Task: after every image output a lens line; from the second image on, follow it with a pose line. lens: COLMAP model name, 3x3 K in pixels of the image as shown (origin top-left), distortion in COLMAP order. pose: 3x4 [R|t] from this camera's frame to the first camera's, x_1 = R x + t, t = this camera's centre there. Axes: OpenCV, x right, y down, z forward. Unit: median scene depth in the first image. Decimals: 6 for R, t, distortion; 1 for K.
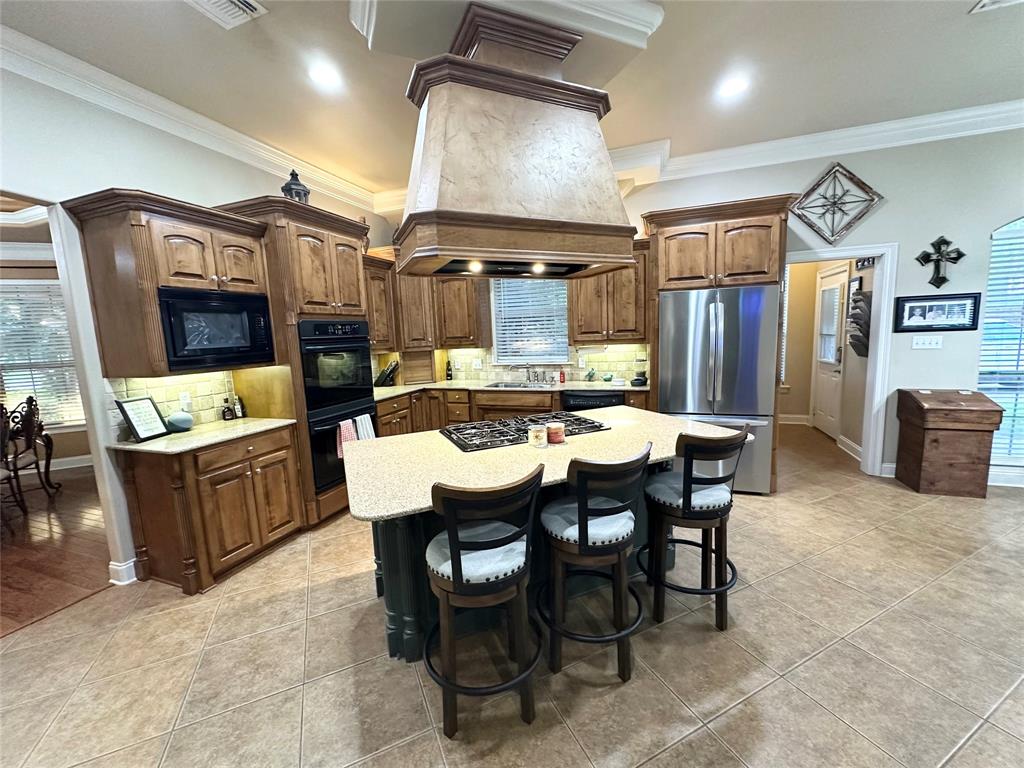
lens RADIAL K [[407.4, 0, 512.0], [0, 407.4, 384.0], [0, 0, 1]] dist [-0.002296, -0.000551]
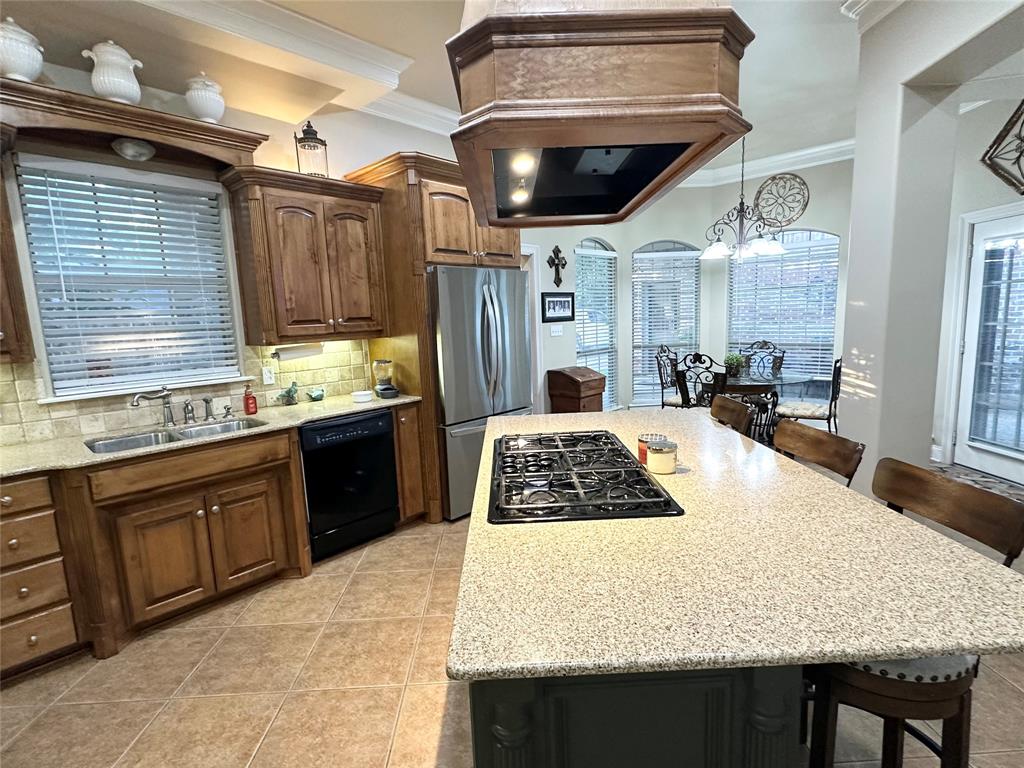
lens RADIAL K [[505.6, 0, 512.0], [0, 505.6, 384.0], [0, 0, 1]] dist [0.001810, 0.000021]
pose [[0.389242, -0.100563, 0.915630, -0.448719], [0.140042, 0.988928, 0.049080, -0.035281], [-0.910428, 0.109123, 0.399016, 0.520118]]
